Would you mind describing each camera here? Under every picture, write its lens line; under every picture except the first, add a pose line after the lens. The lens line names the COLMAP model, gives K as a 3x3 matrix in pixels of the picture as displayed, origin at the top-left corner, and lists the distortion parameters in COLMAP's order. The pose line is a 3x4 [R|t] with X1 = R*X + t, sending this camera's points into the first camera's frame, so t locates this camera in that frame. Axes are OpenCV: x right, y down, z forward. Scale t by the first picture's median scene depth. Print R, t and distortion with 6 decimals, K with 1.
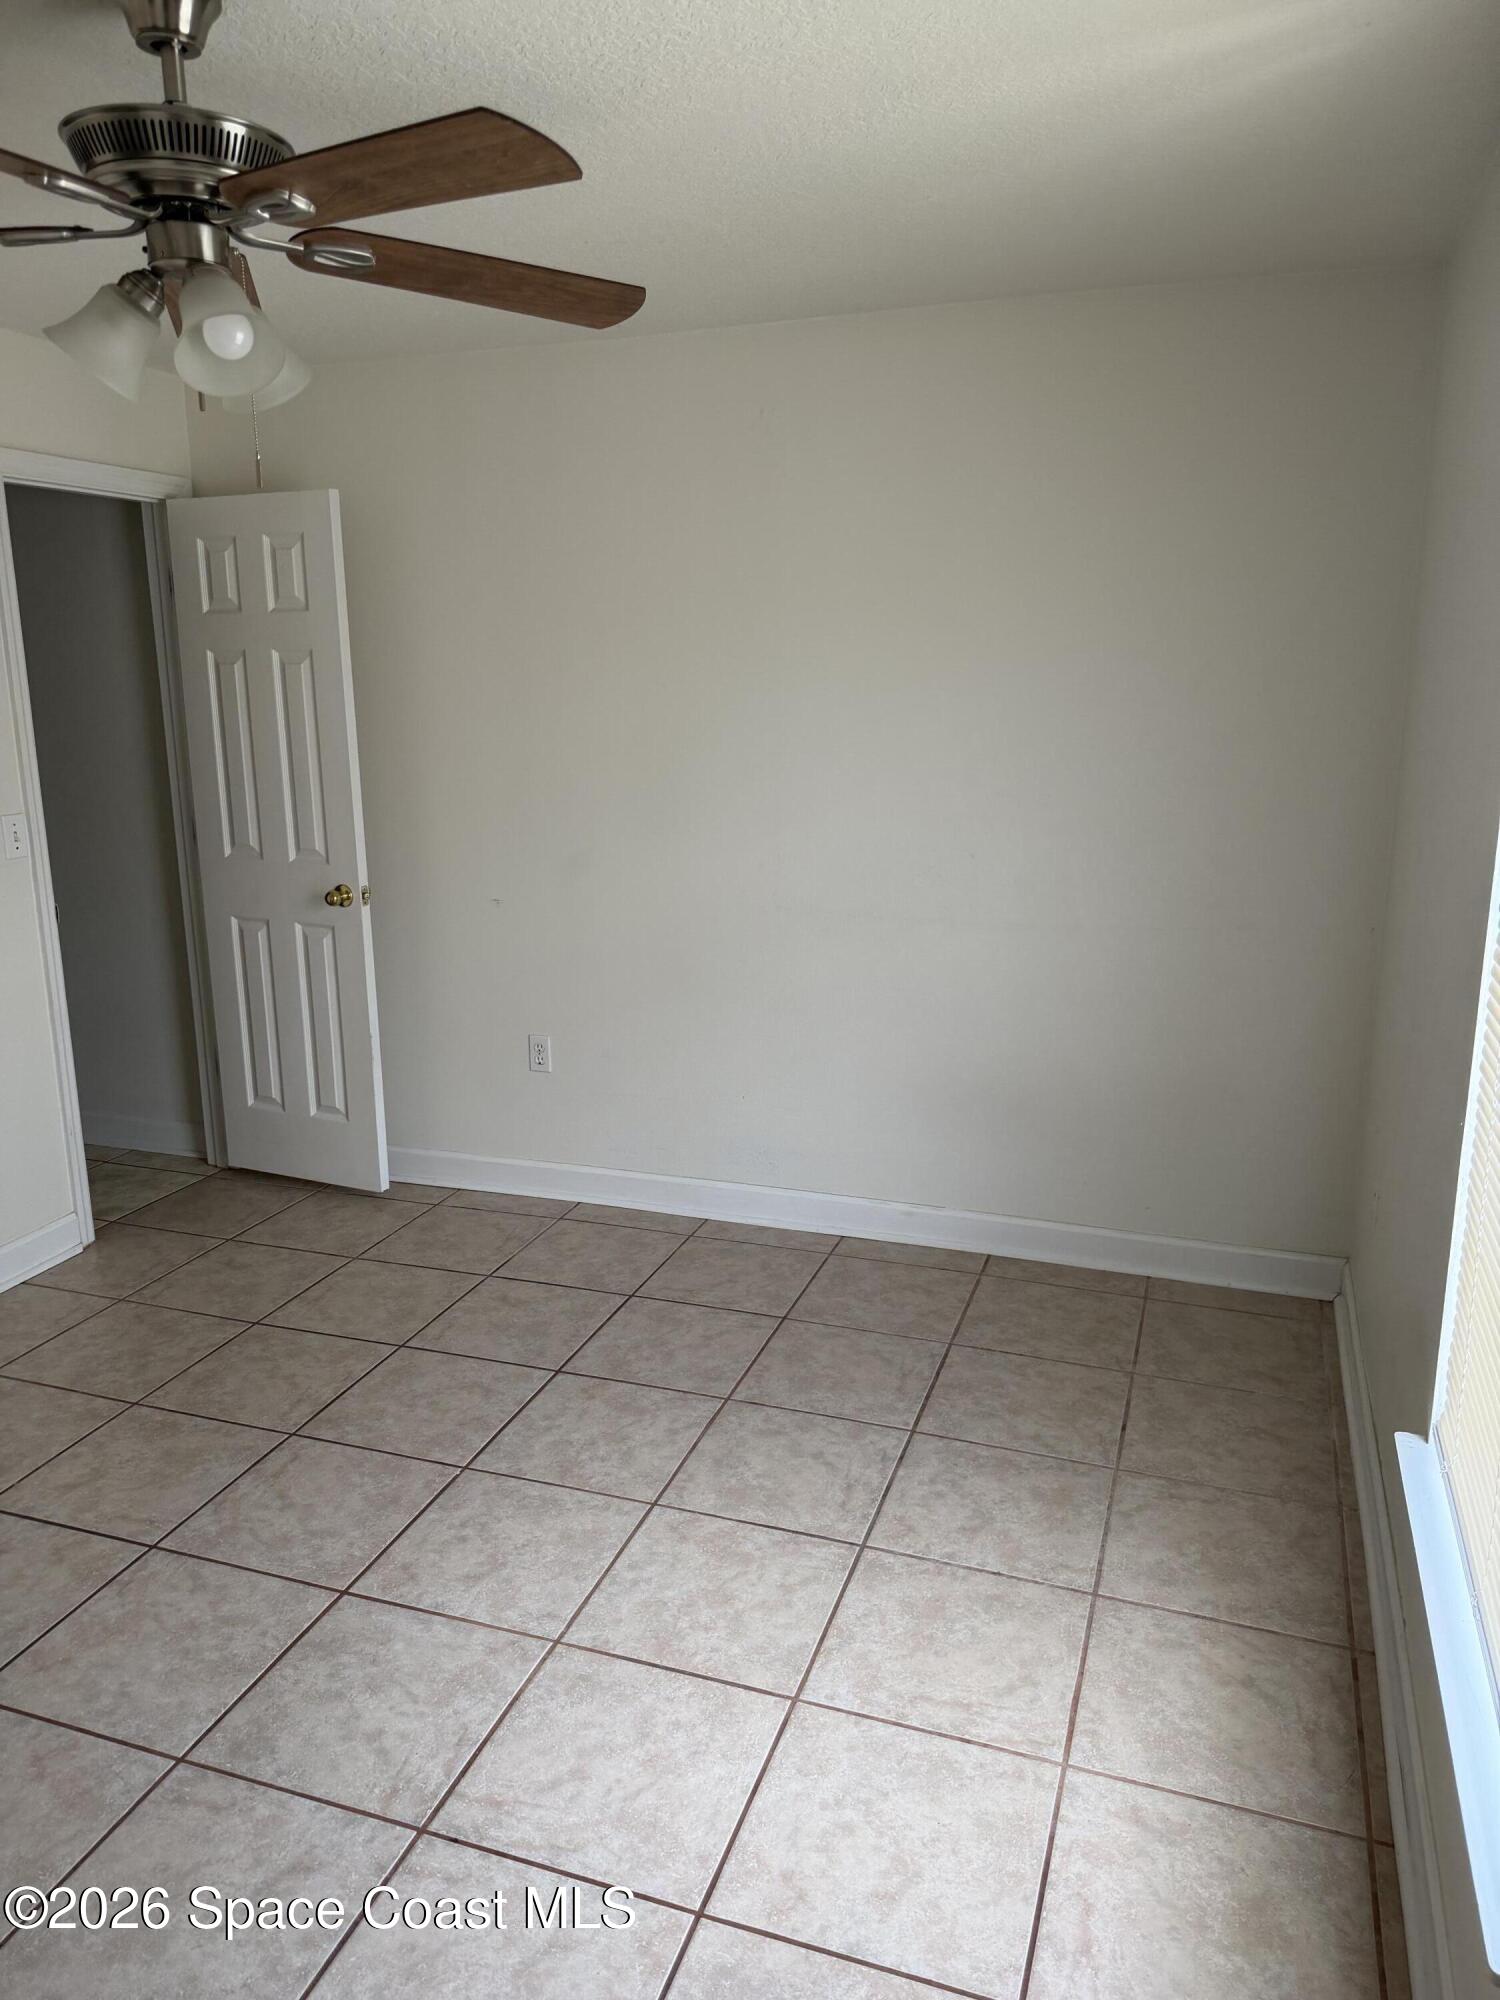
lens RADIAL K [[1428.2, 0, 742.6], [0, 1428.2, 1001.0], [0, 0, 1]] dist [0.033887, -0.043763]
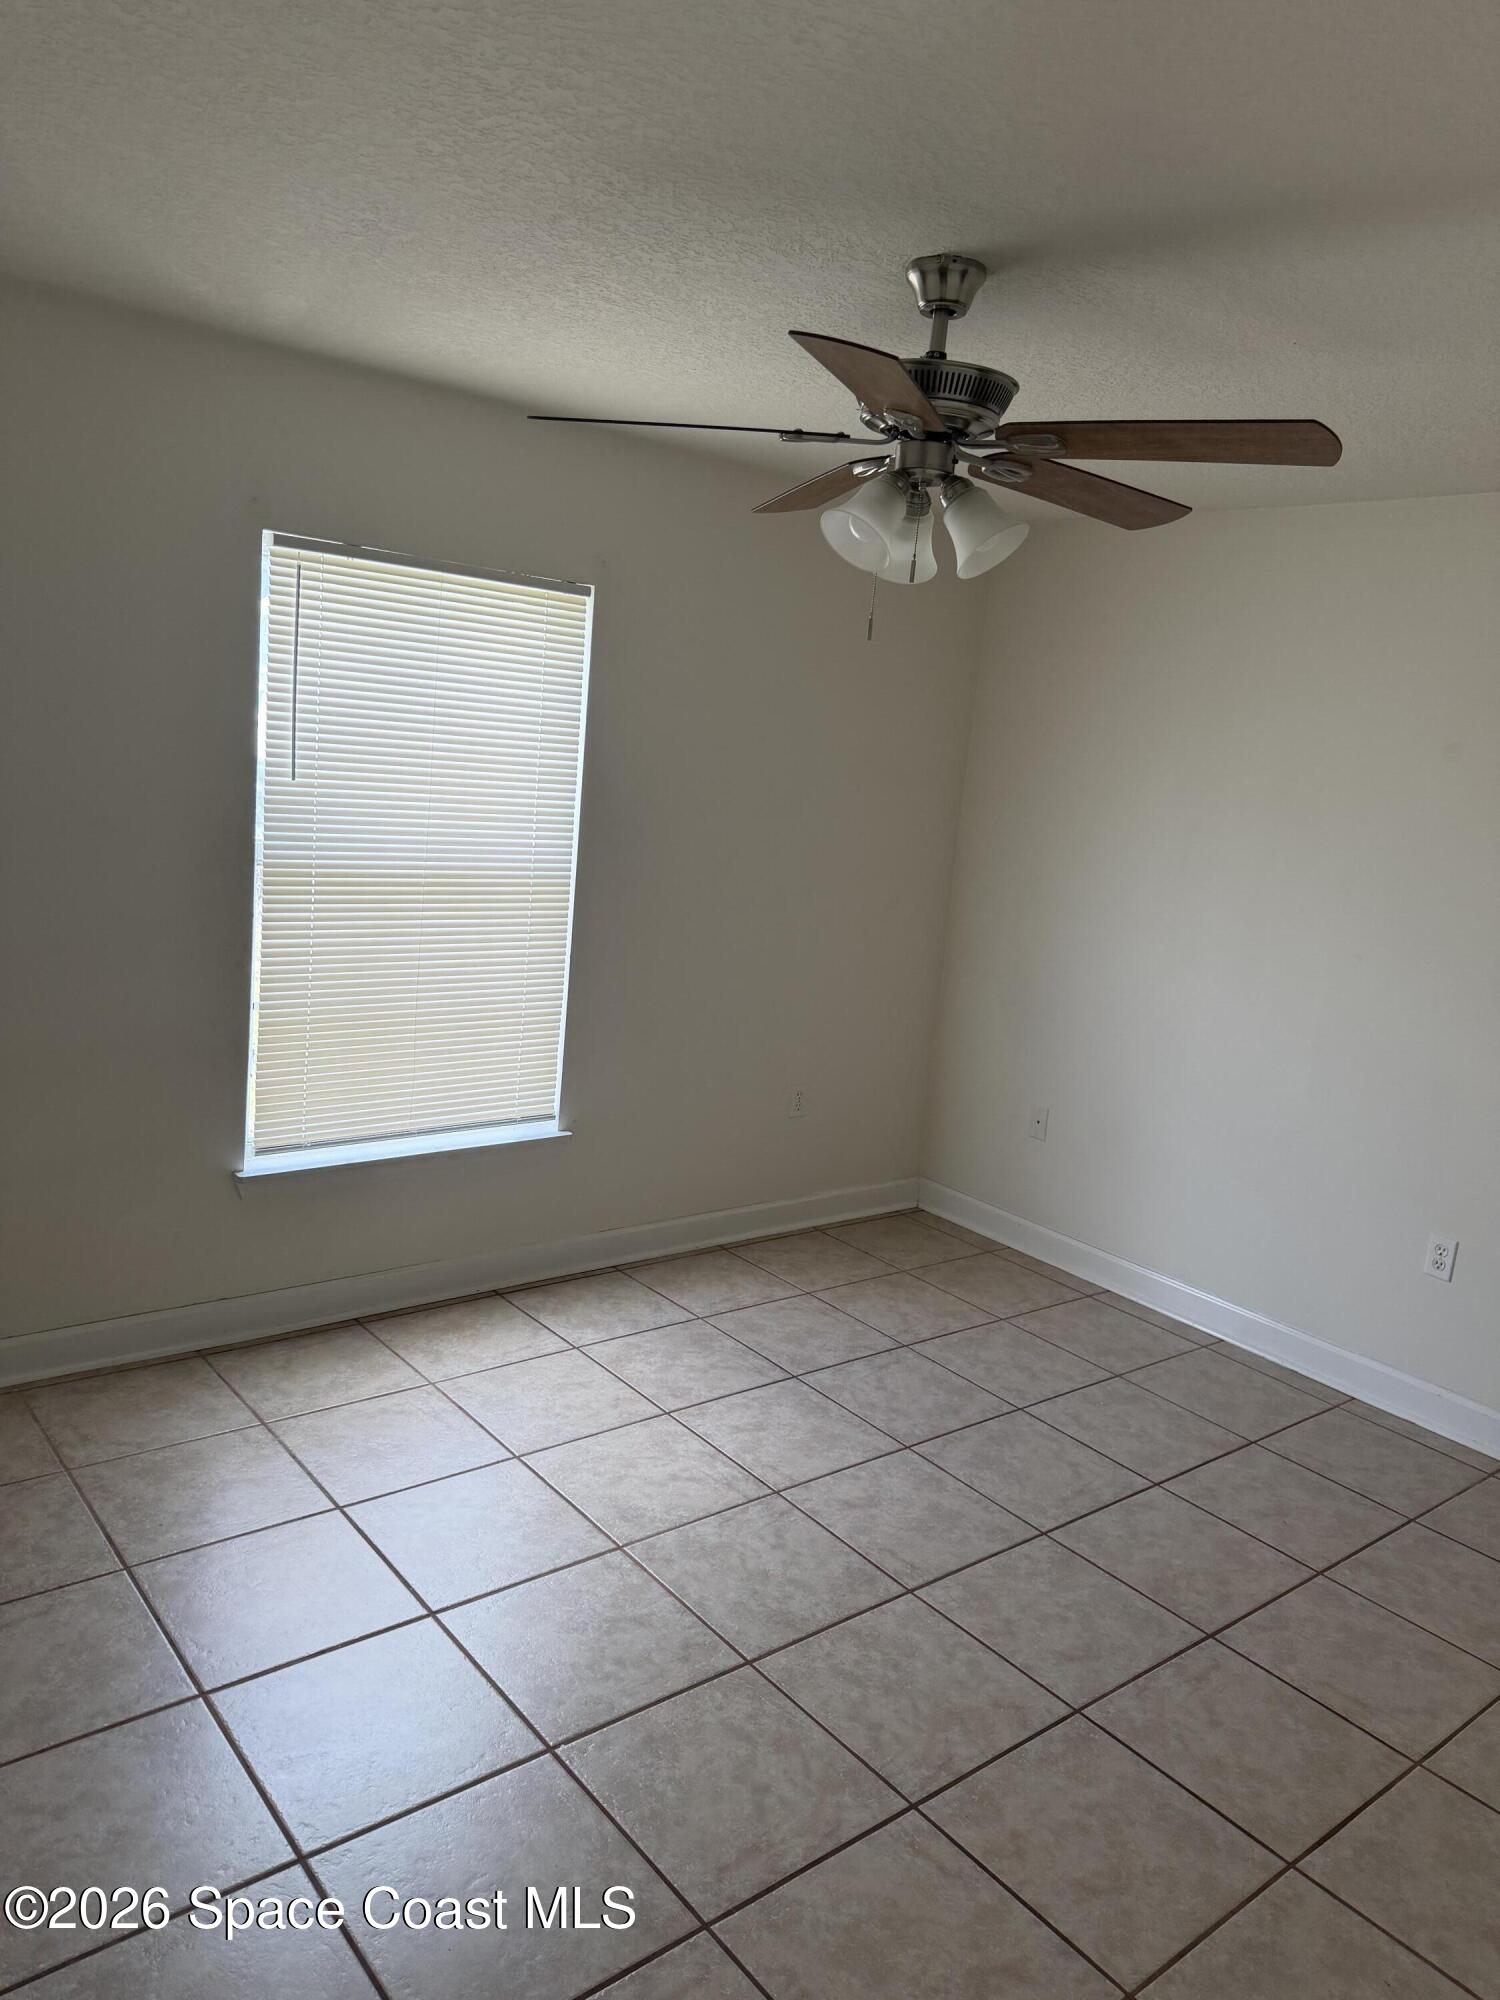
lens RADIAL K [[1428.2, 0, 742.6], [0, 1428.2, 1001.0], [0, 0, 1]] dist [0.033887, -0.043763]
pose [[-0.849085, -0.164484, 0.501996, -0.758747], [0.038225, 0.928667, 0.368941, -0.433091], [-0.526871, 0.332451, -0.782230, 1.758911]]
